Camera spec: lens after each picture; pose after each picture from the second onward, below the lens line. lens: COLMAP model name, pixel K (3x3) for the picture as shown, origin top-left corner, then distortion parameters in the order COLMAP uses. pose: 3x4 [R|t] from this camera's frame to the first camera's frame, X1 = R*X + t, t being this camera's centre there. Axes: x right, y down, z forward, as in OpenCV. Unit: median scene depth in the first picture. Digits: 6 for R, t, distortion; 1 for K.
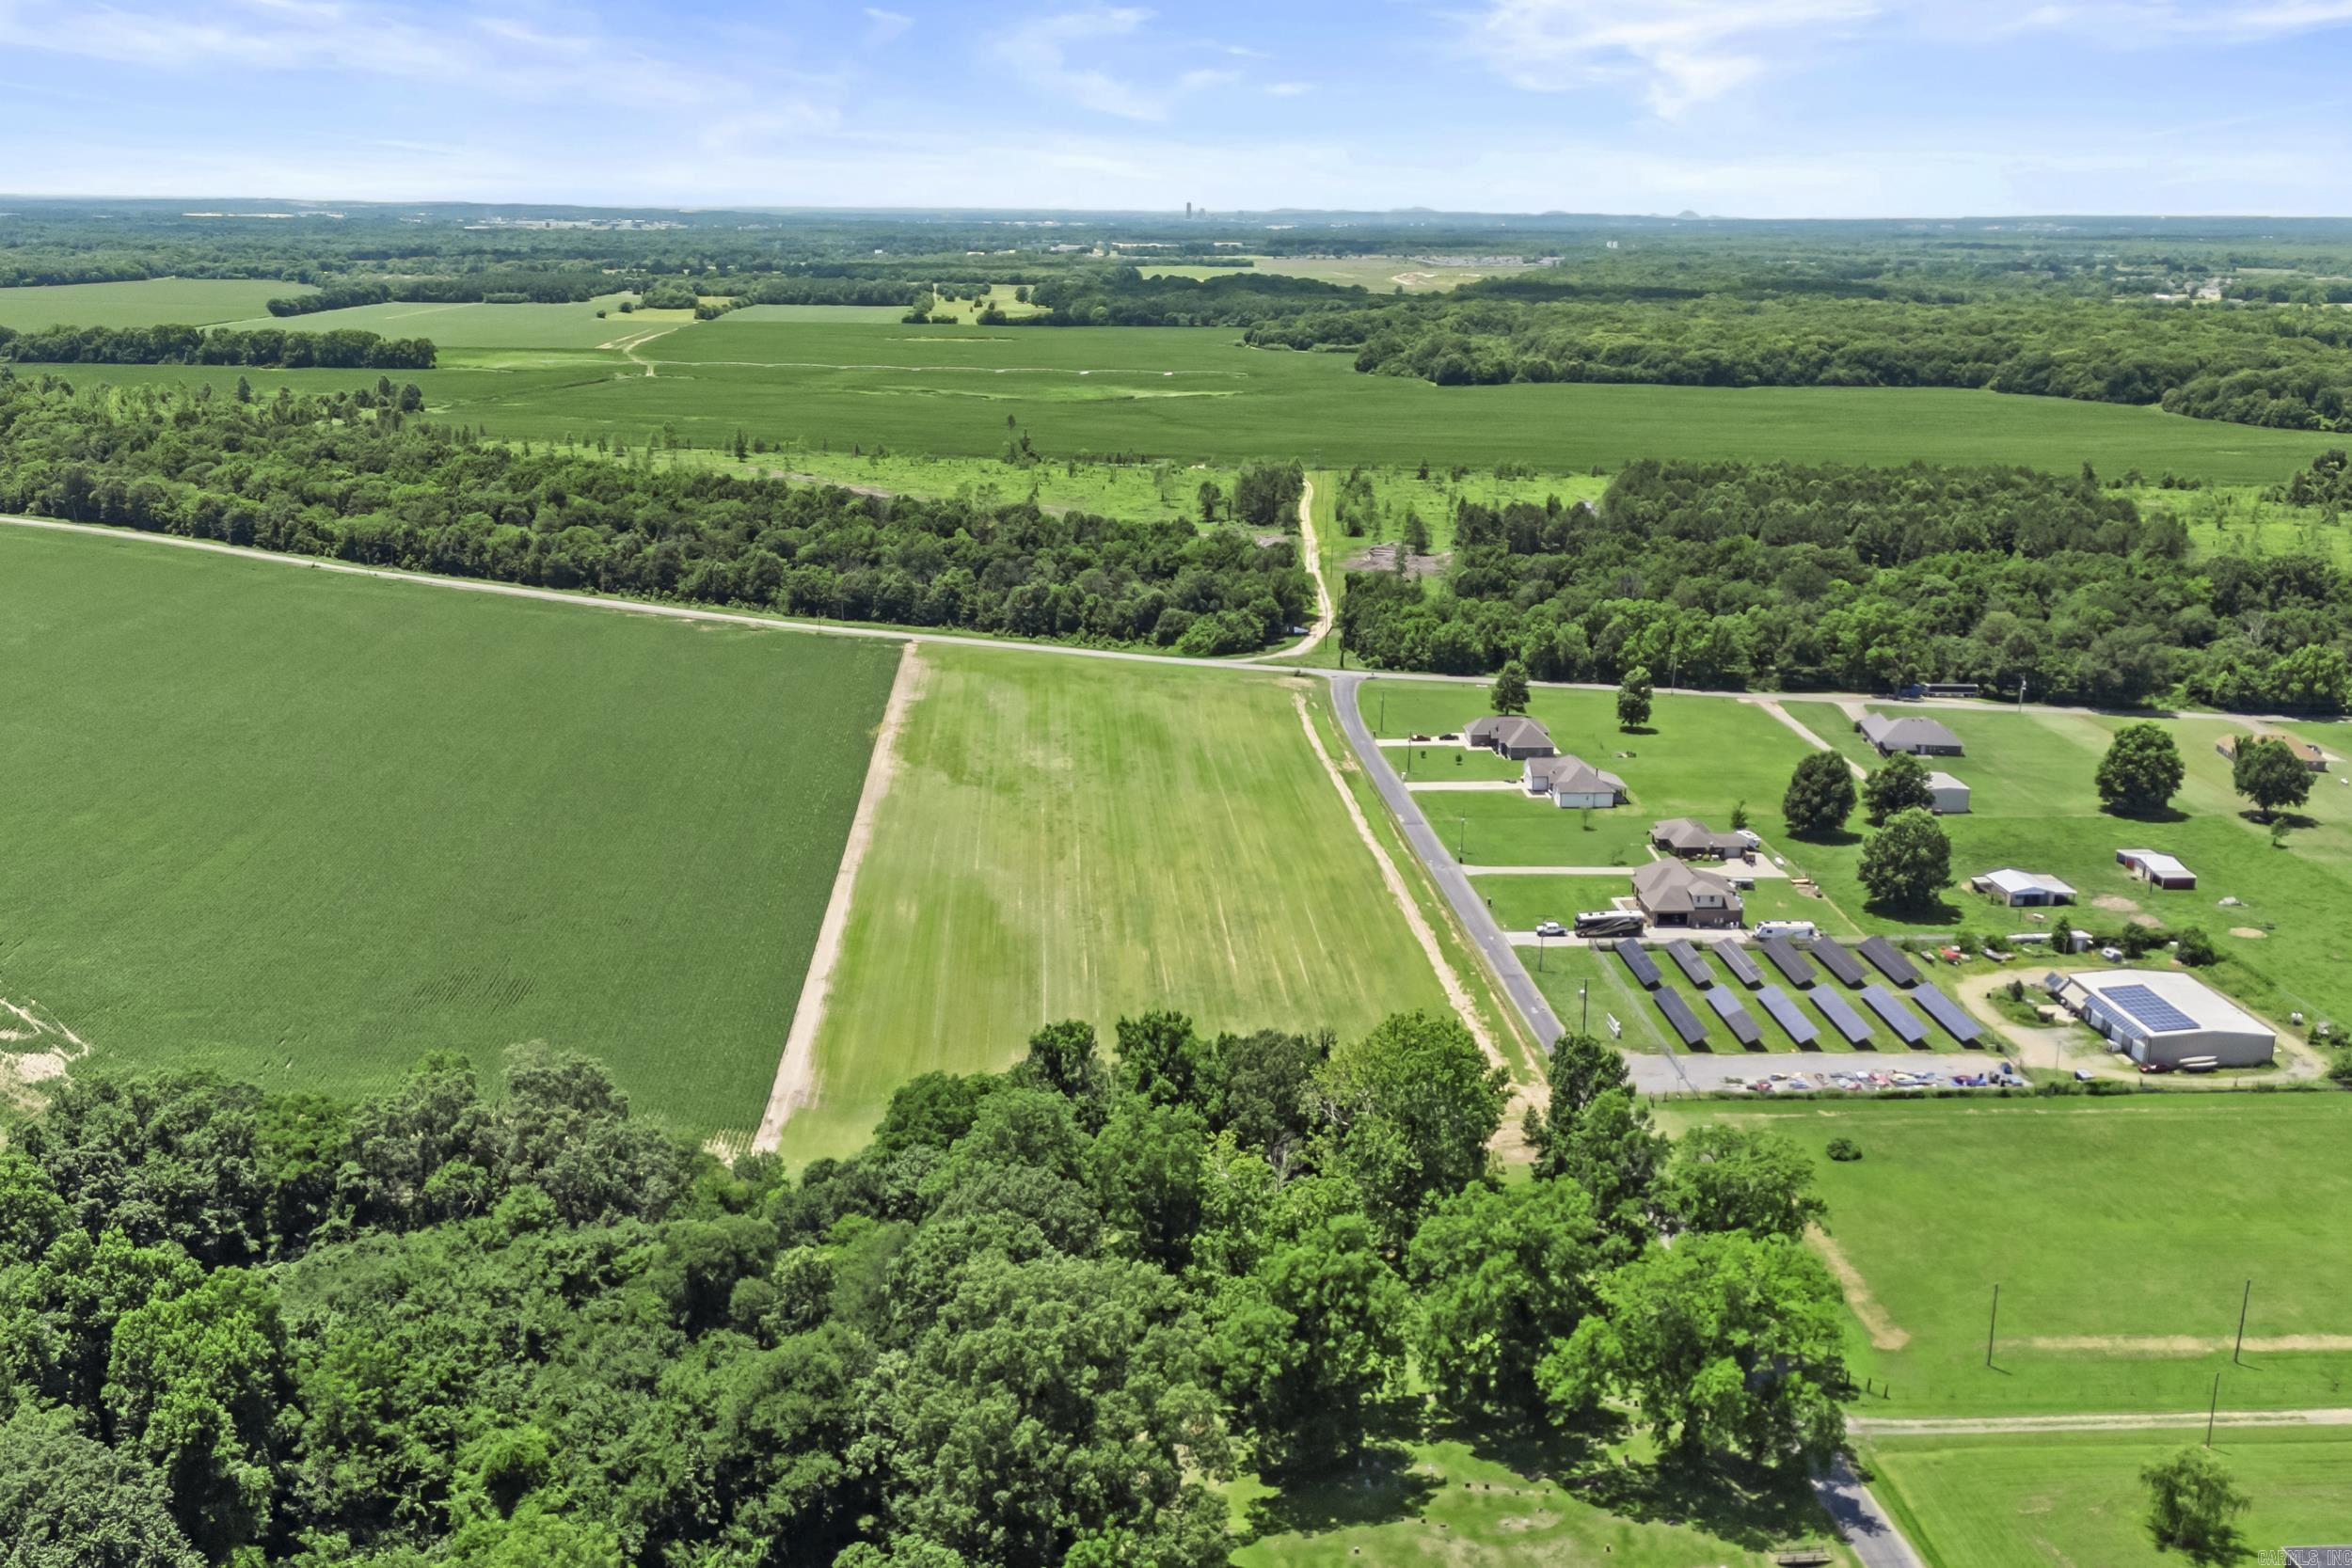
lens RADIAL K [[2081.0, 0, 1222.5], [0, 2081.0, 779.0], [0, 0, 1]] dist [0.040729, -0.007907]
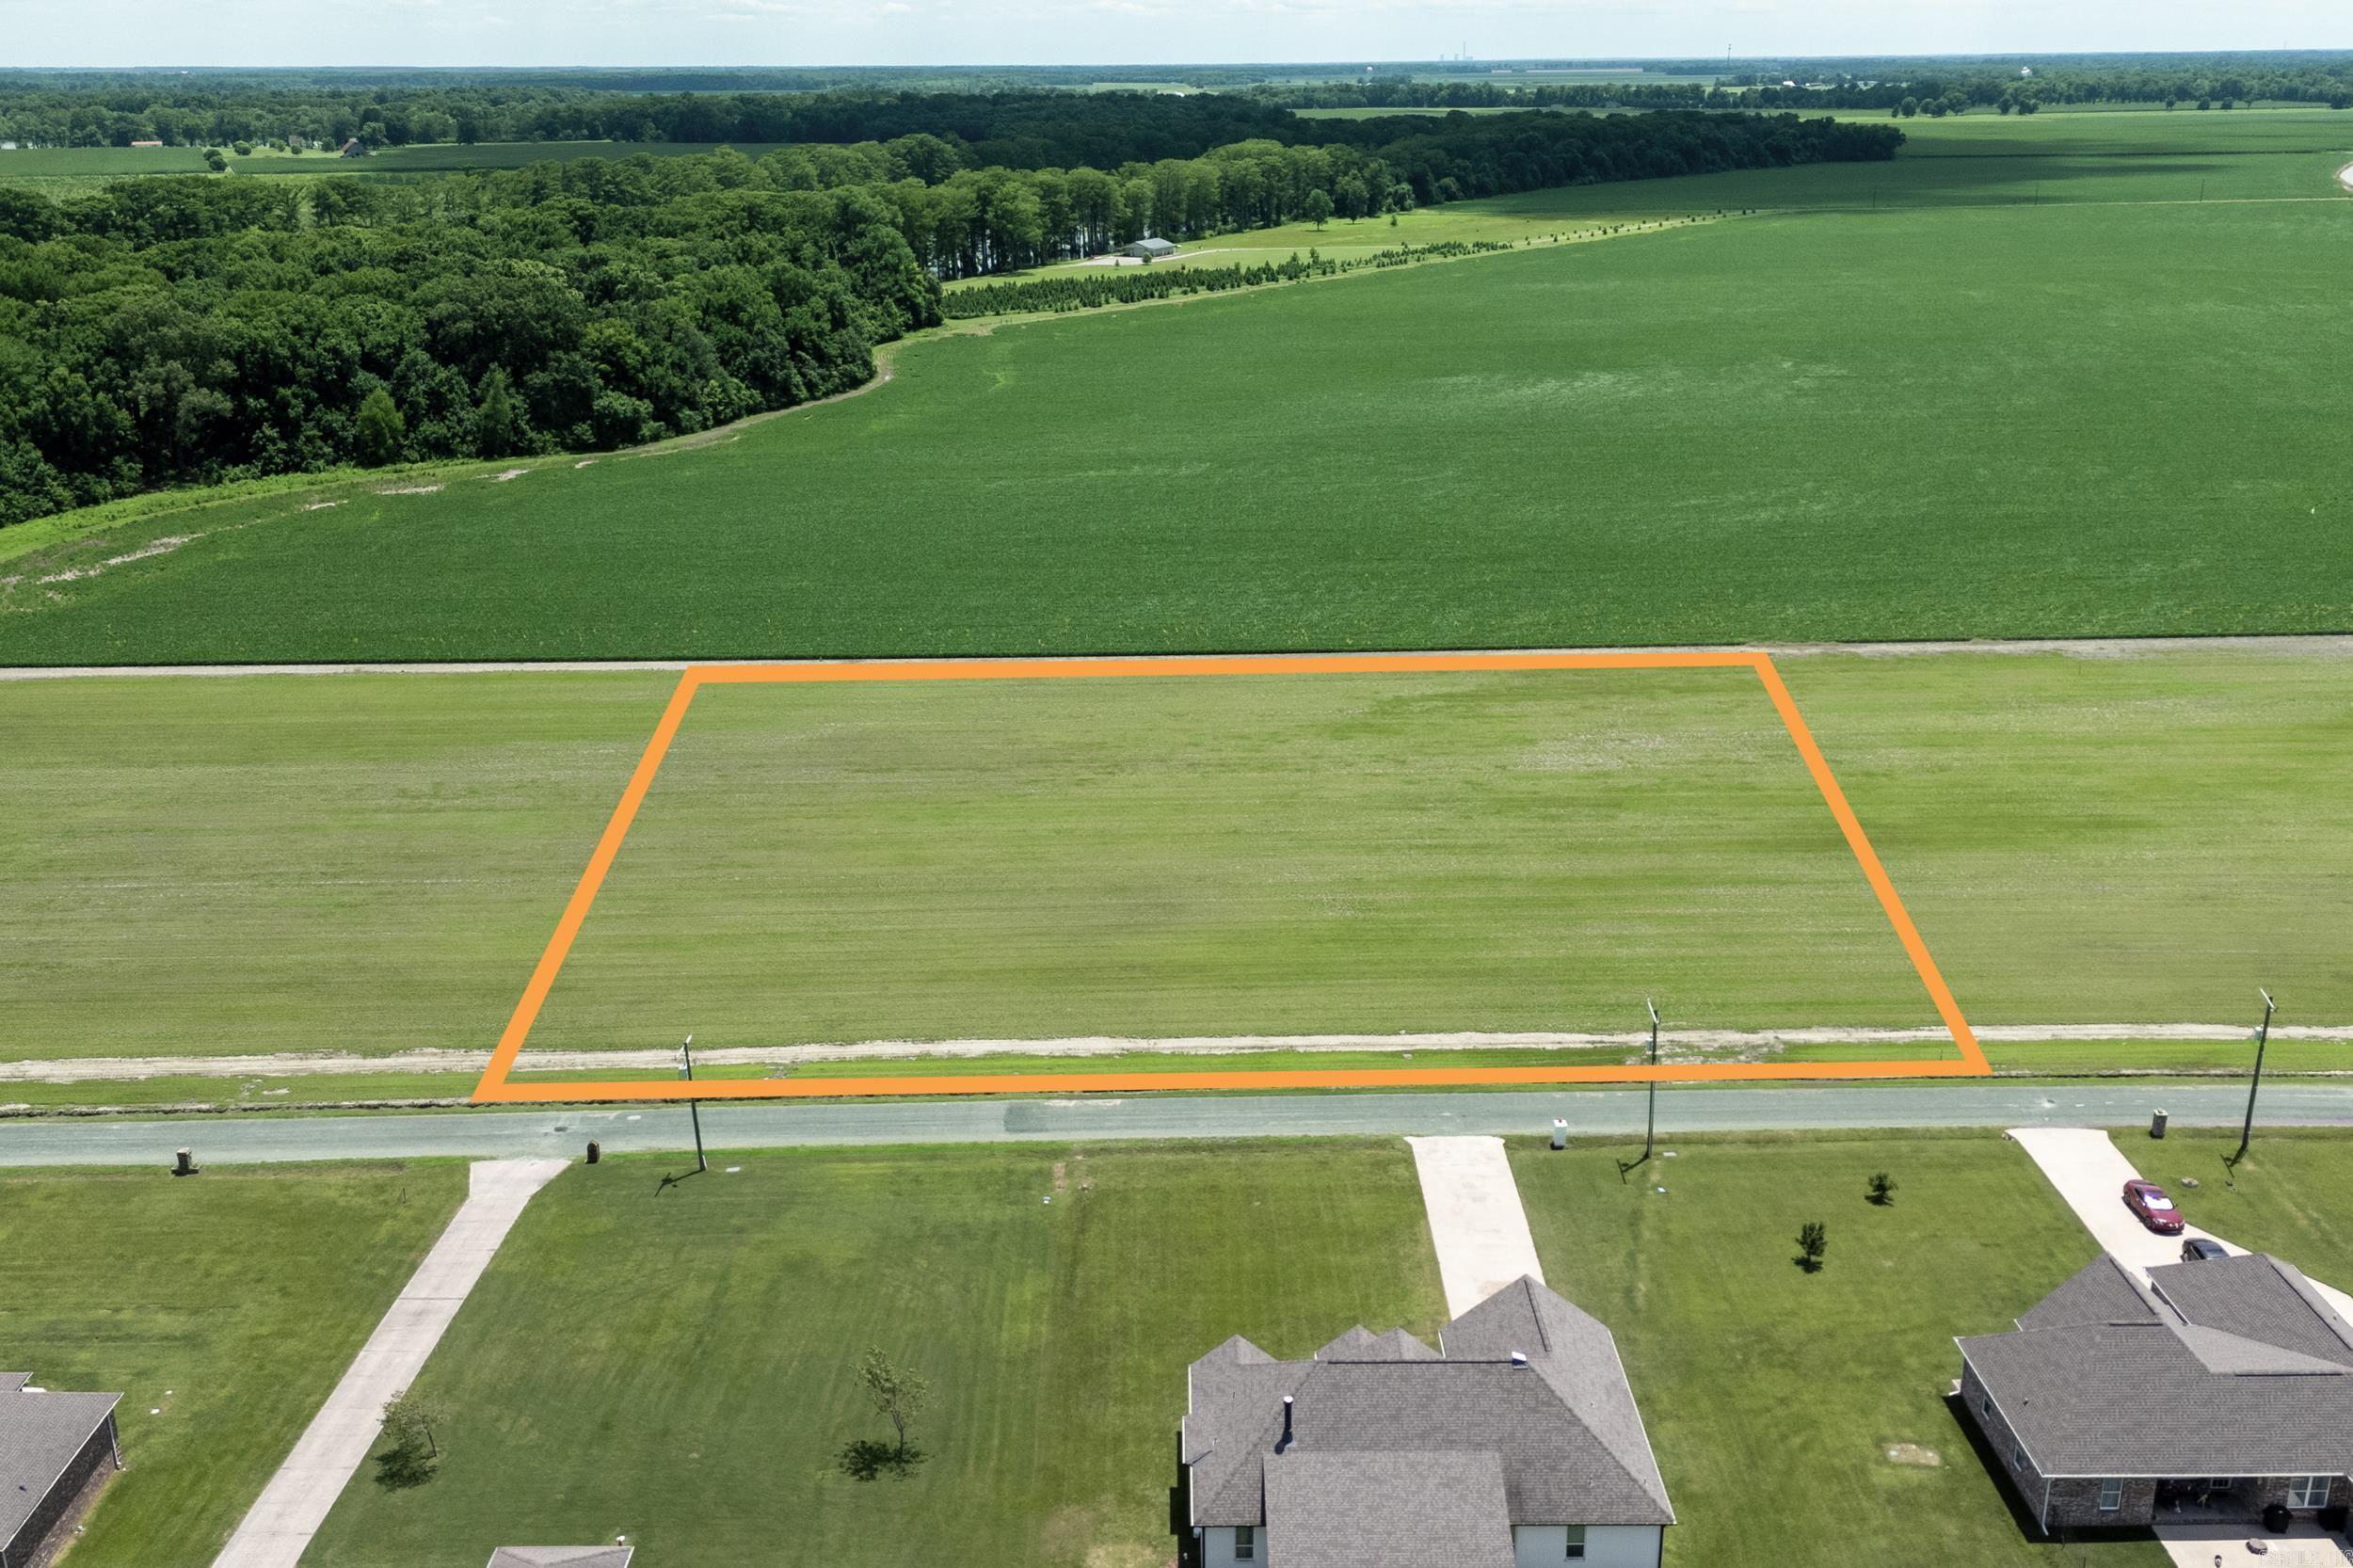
lens RADIAL K [[2014.2, 0, 1167.9], [0, 2014.2, 789.1], [0, 0, 1]] dist [0.099579, -0.155104]
pose [[-0.059587, 0.329074, -0.942422, 0.323520], [-0.255774, 0.907549, 0.333069, -0.119235], [0.964898, 0.260894, 0.030091, 0.865602]]
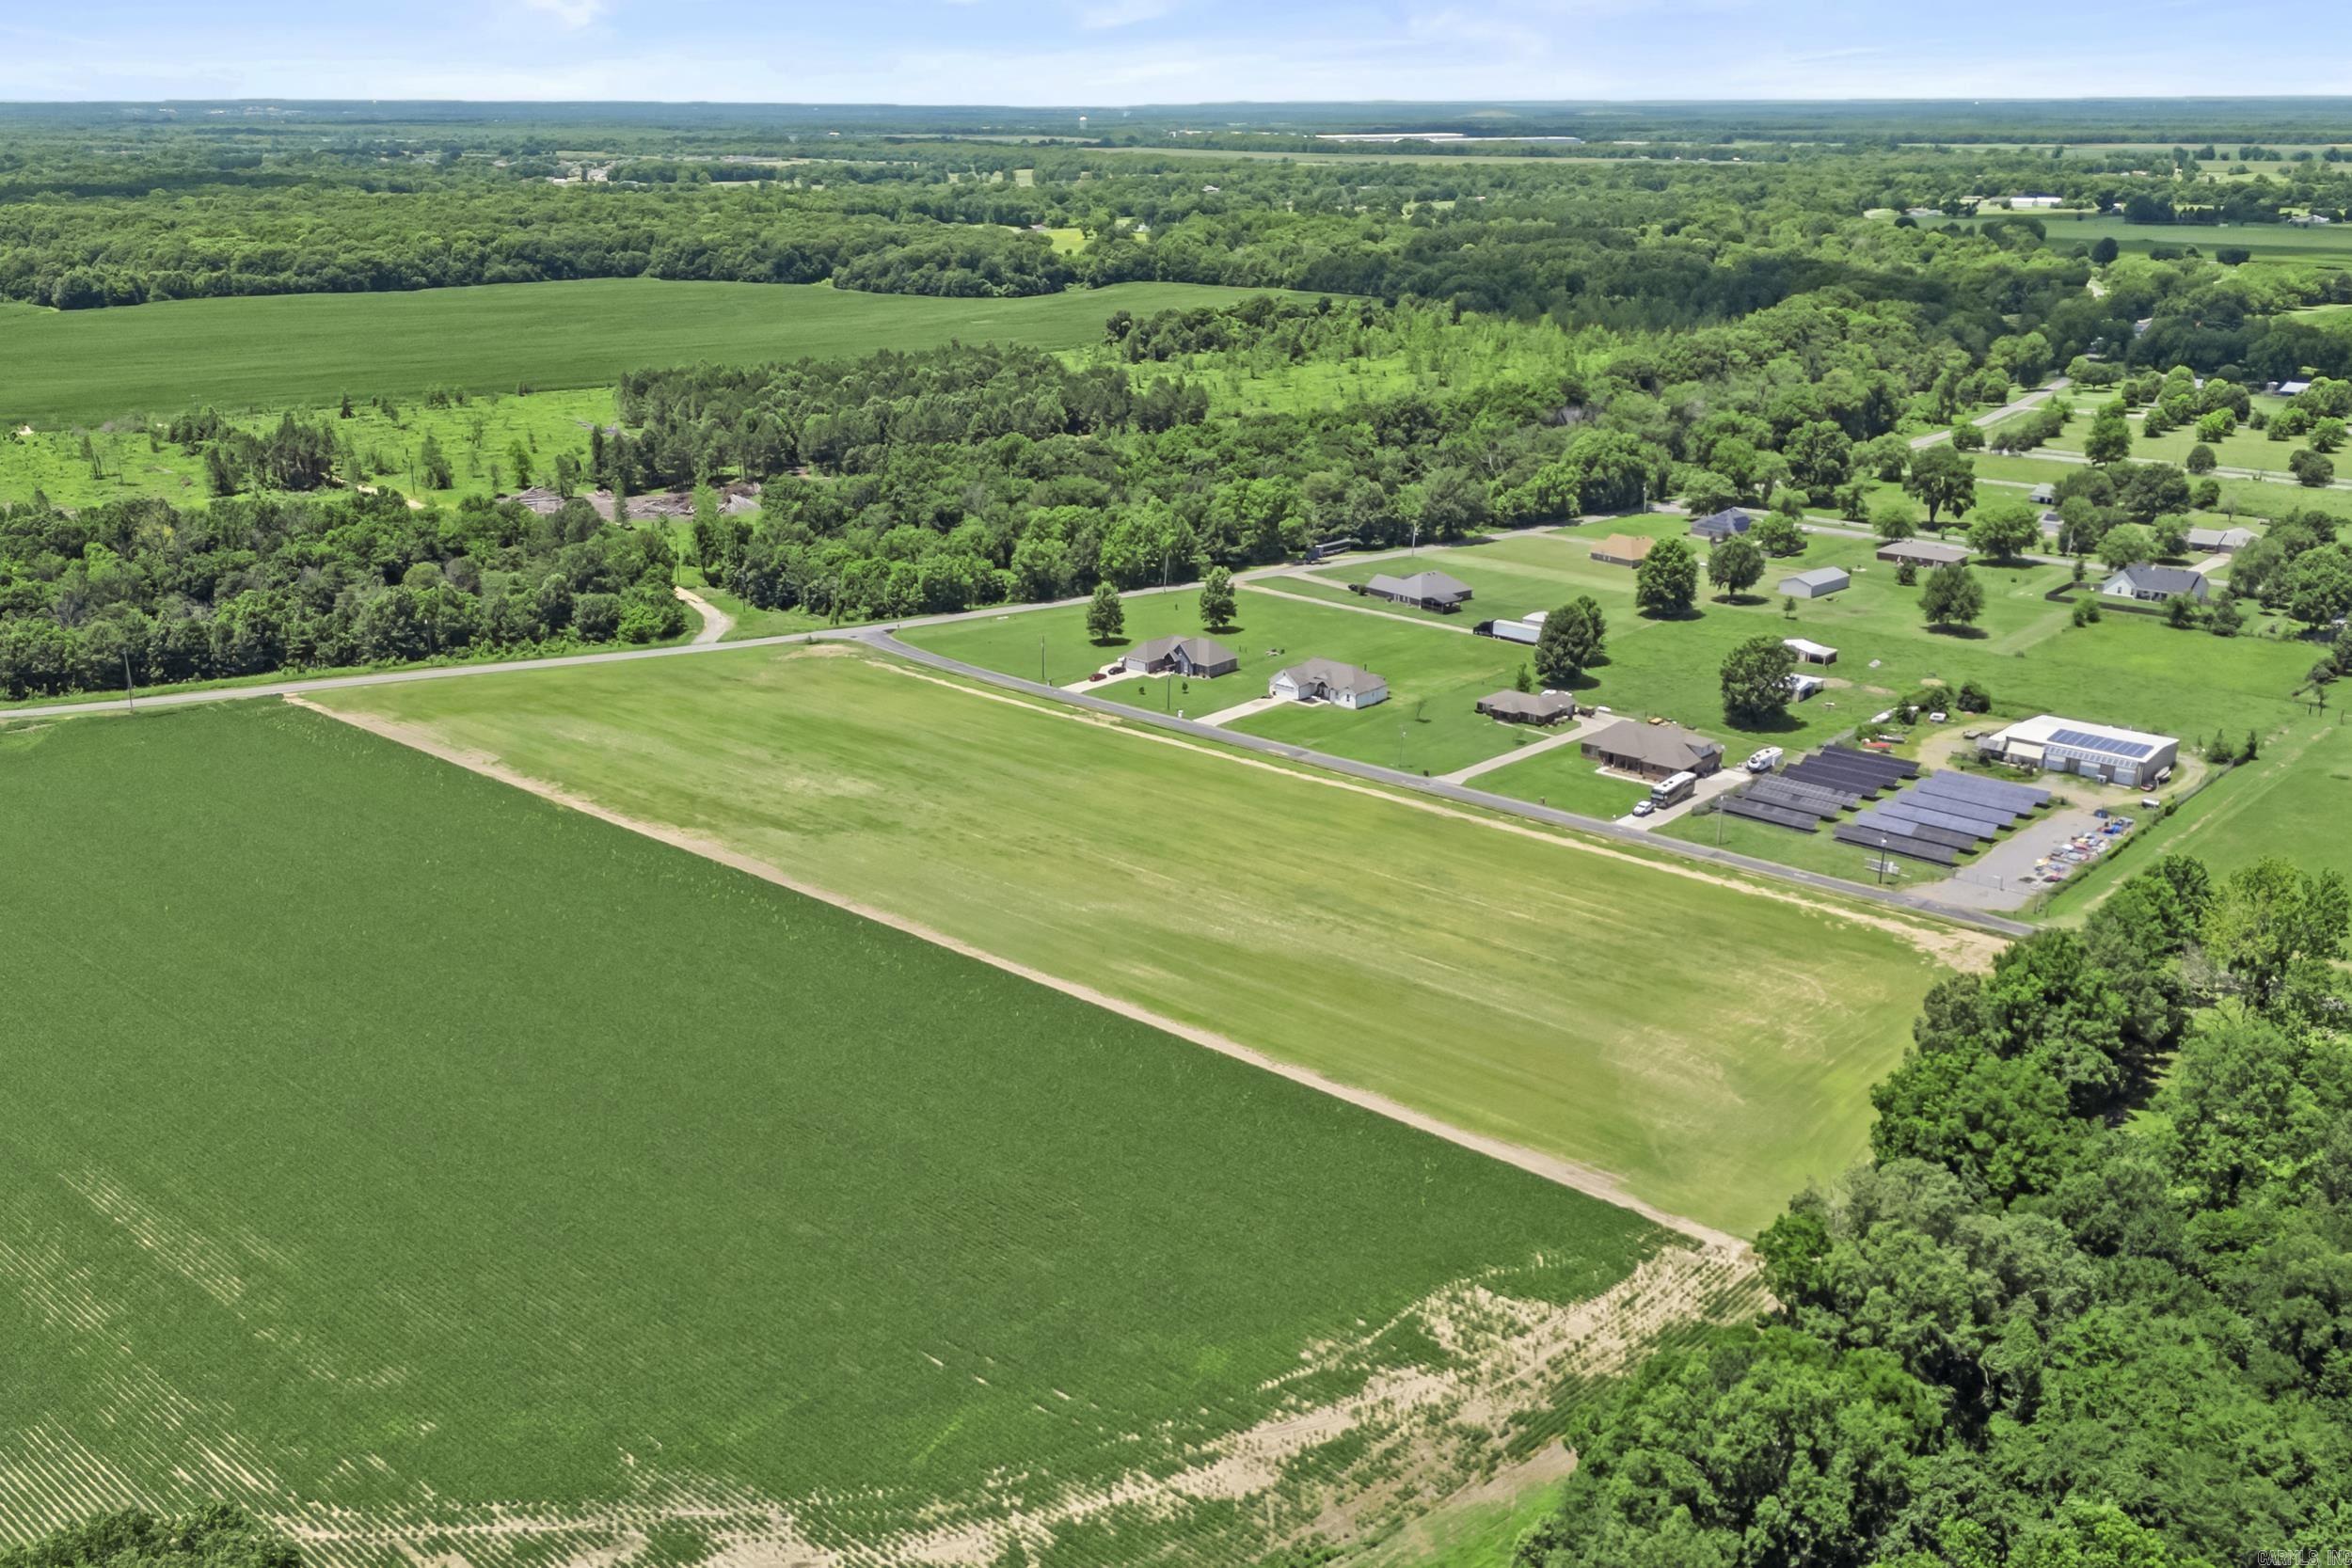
lens RADIAL K [[2013.2, 0, 1167.4], [0, 2013.2, 789.1], [0, 0, 1]] dist [0.099579, -0.155104]
pose [[0.724384, -0.231219, 0.649466, -0.496392], [0.189888, 0.972556, 0.134450, -0.088087], [-0.662730, 0.025933, 0.748410, 0.288629]]
